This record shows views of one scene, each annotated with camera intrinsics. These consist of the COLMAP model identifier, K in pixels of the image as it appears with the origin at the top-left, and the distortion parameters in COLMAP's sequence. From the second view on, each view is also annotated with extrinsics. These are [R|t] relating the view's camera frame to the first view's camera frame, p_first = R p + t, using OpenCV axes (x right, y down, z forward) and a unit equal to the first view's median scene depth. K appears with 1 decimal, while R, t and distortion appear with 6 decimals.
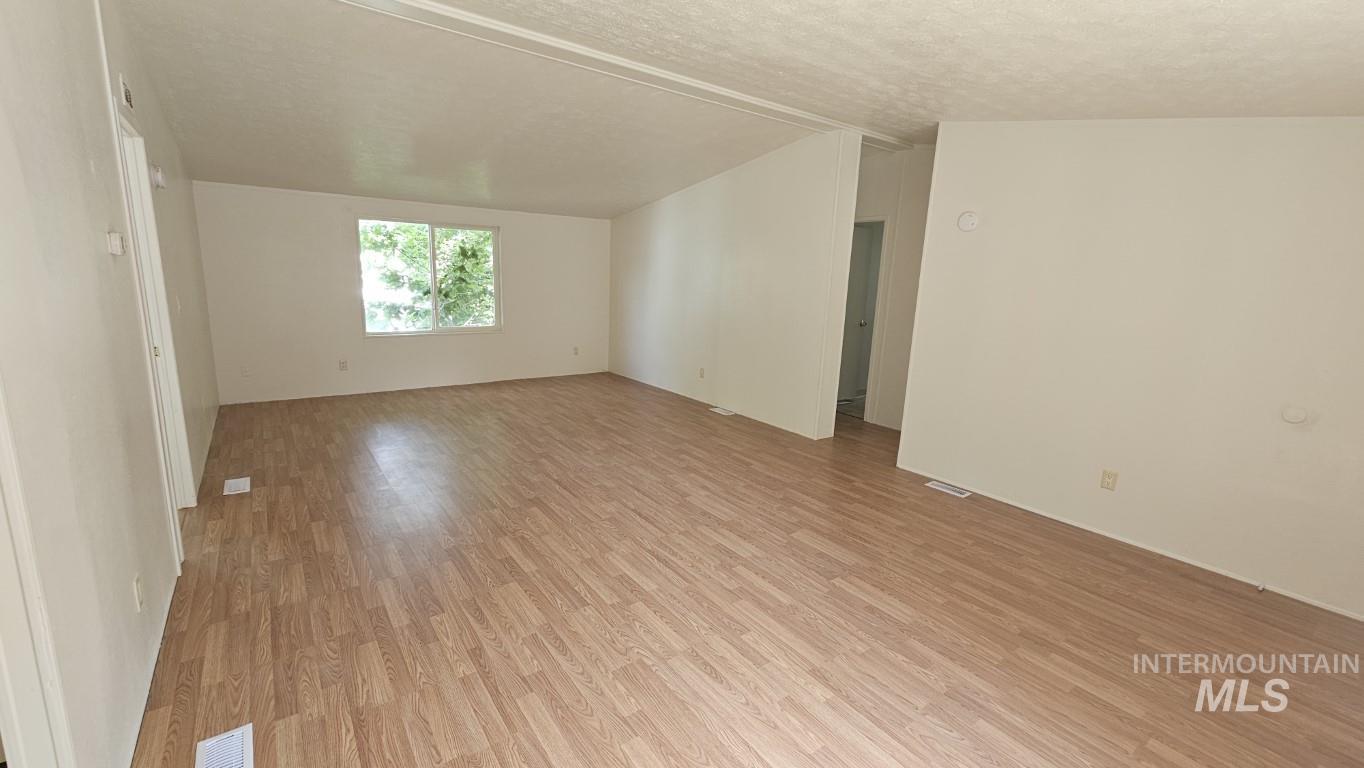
lens RADIAL K [[559.4, 0, 675.8], [0, 559.4, 382.0], [0, 0, 1]] dist [-0.001077, -0.000580]
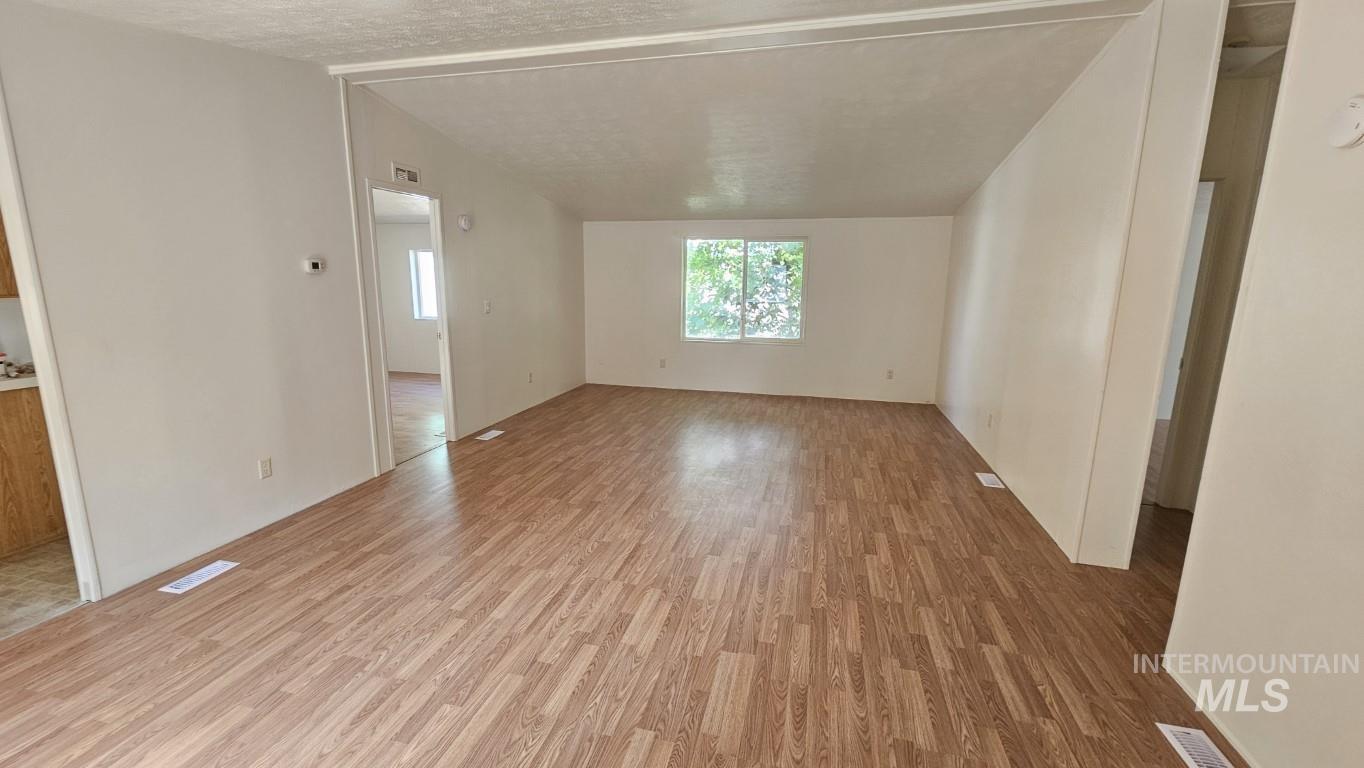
lens RADIAL K [[559.4, 0, 675.8], [0, 559.4, 382.0], [0, 0, 1]] dist [-0.001077, -0.000580]
pose [[0.630904, 0.115277, -0.767249, 0.606196], [-0.136114, 0.990009, 0.036820, -0.066363], [0.763828, 0.081203, 0.640292, 0.451989]]
